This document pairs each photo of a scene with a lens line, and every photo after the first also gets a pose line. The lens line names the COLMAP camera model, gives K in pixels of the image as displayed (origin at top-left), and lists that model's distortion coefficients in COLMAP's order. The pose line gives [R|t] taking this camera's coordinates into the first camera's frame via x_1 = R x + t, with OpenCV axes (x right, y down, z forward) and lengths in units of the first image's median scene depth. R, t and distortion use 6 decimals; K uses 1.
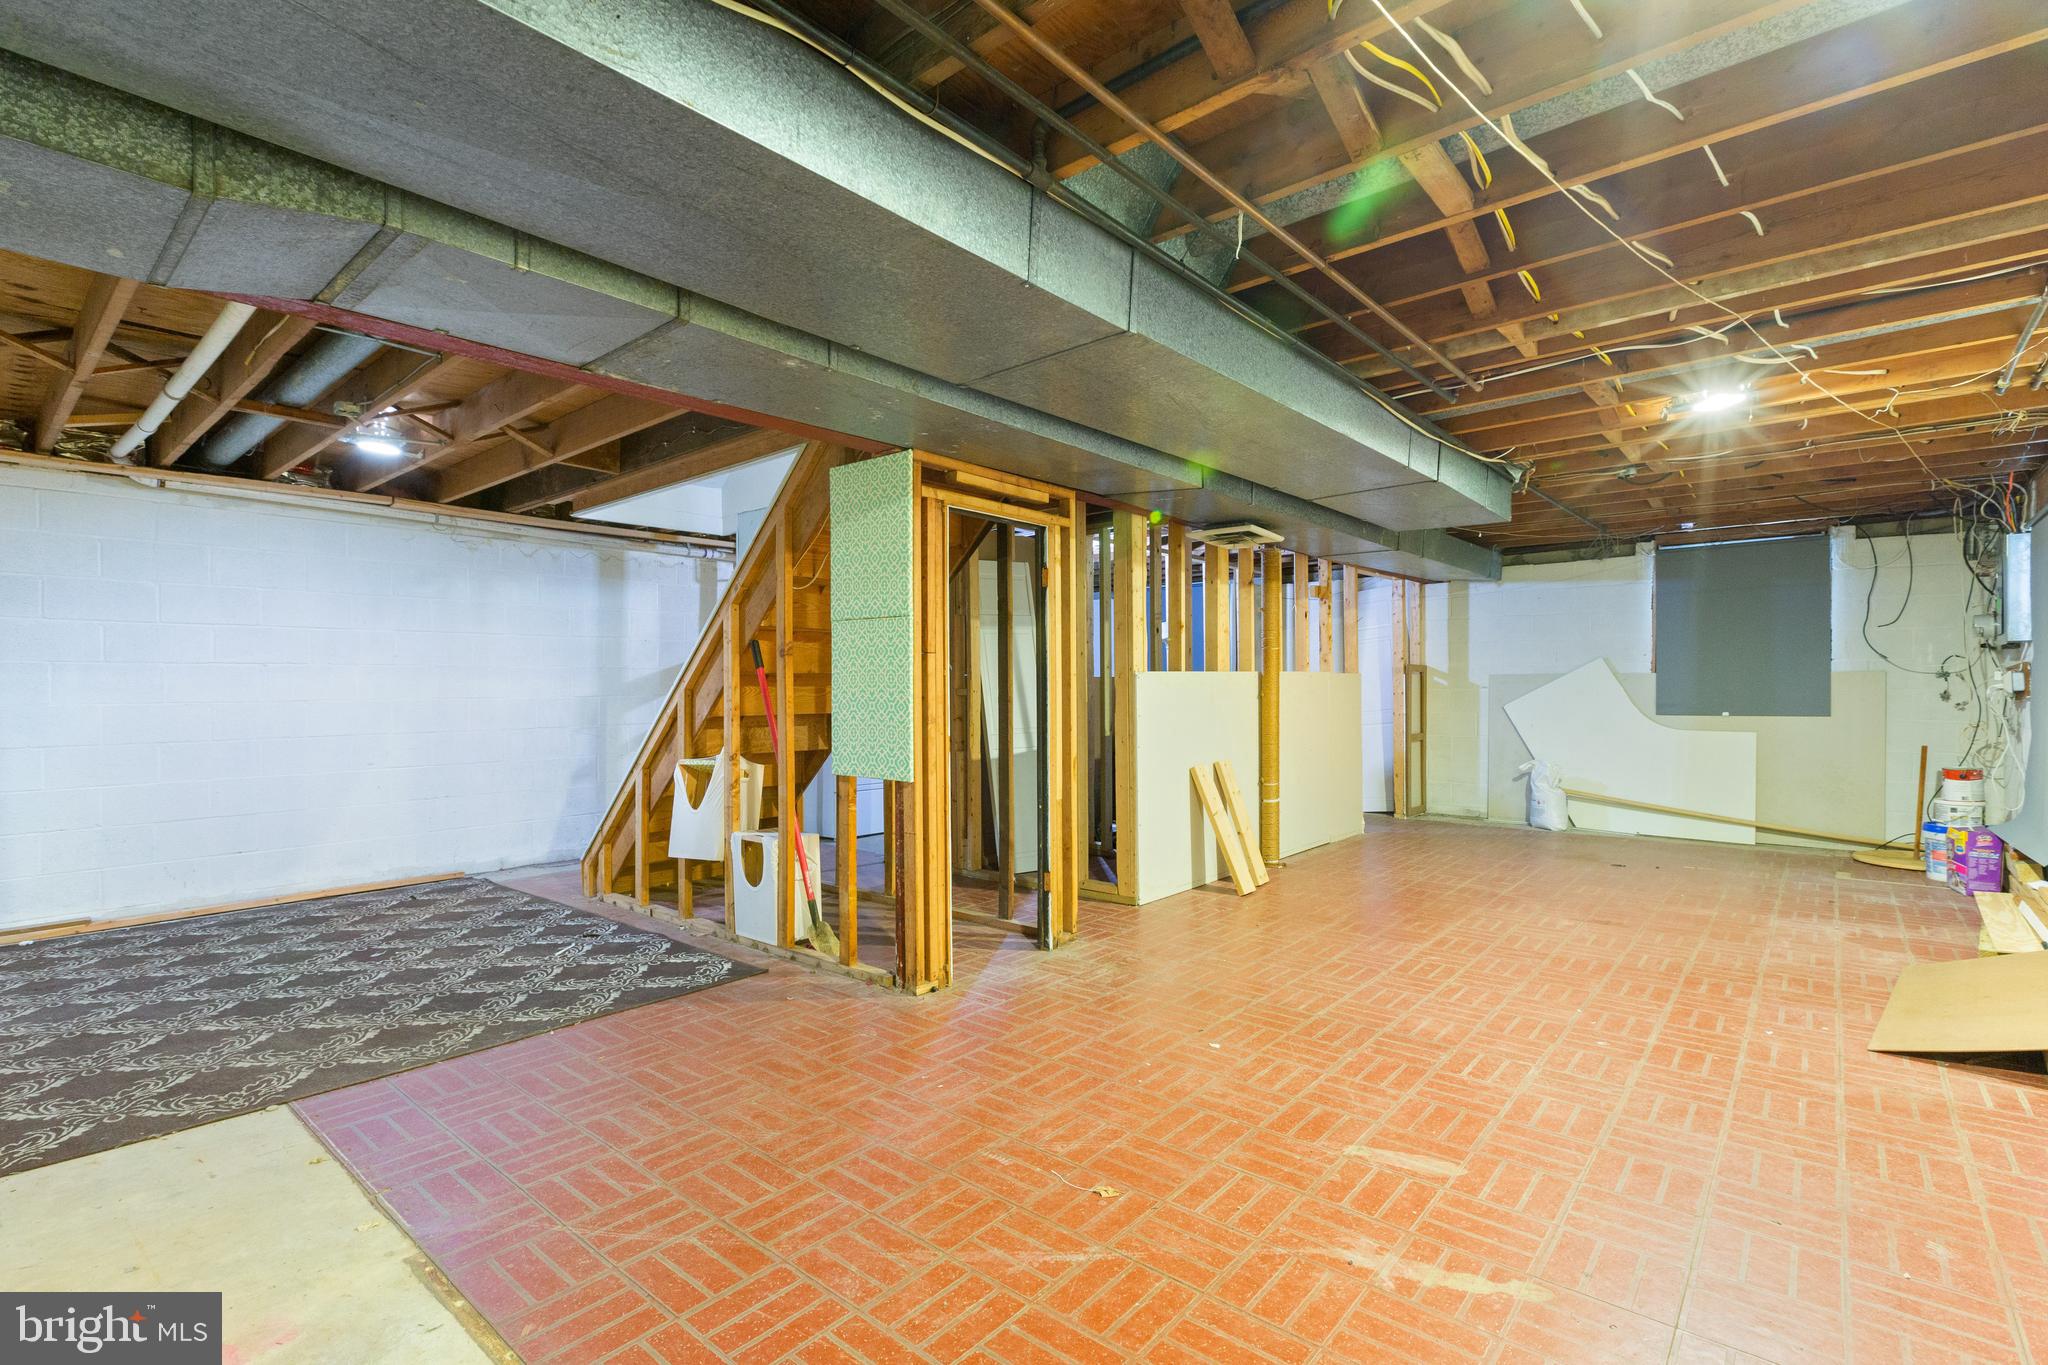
lens RADIAL K [[928.6, 0, 1020.1], [0, 928.6, 681.0], [0, 0, 1]] dist [0.001187, -0.000208]
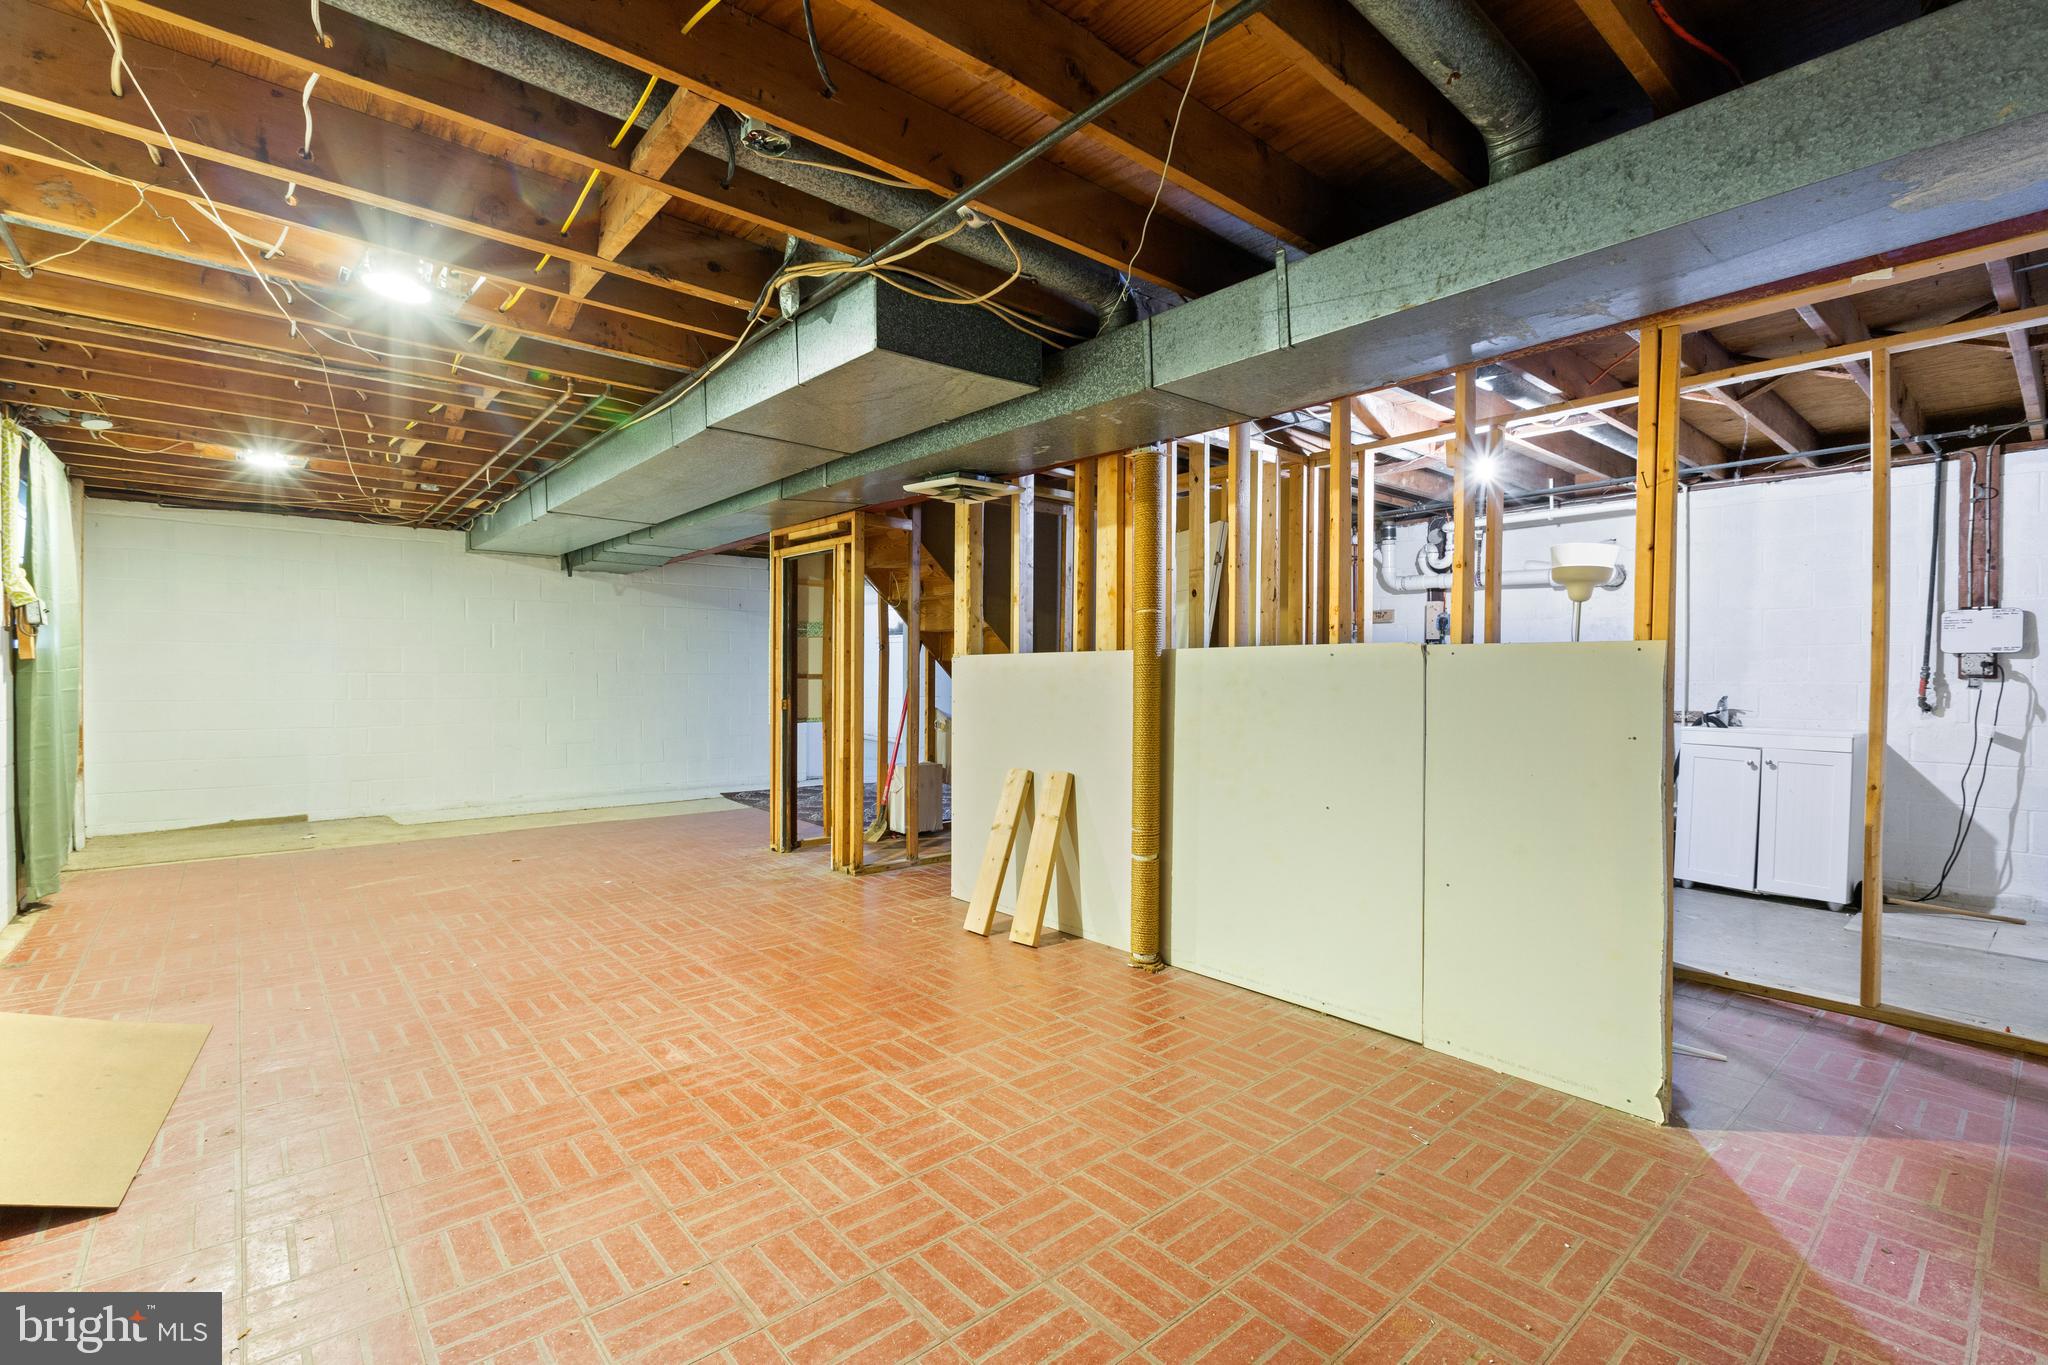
lens RADIAL K [[928.6, 0, 1020.1], [0, 928.6, 681.0], [0, 0, 1]] dist [0.001187, -0.000208]
pose [[-0.153455, 0.002291, -0.988153, 1.285744], [-0.003076, 0.999991, 0.002796, 0.016060], [0.988151, 0.003469, -0.153446, 1.465611]]
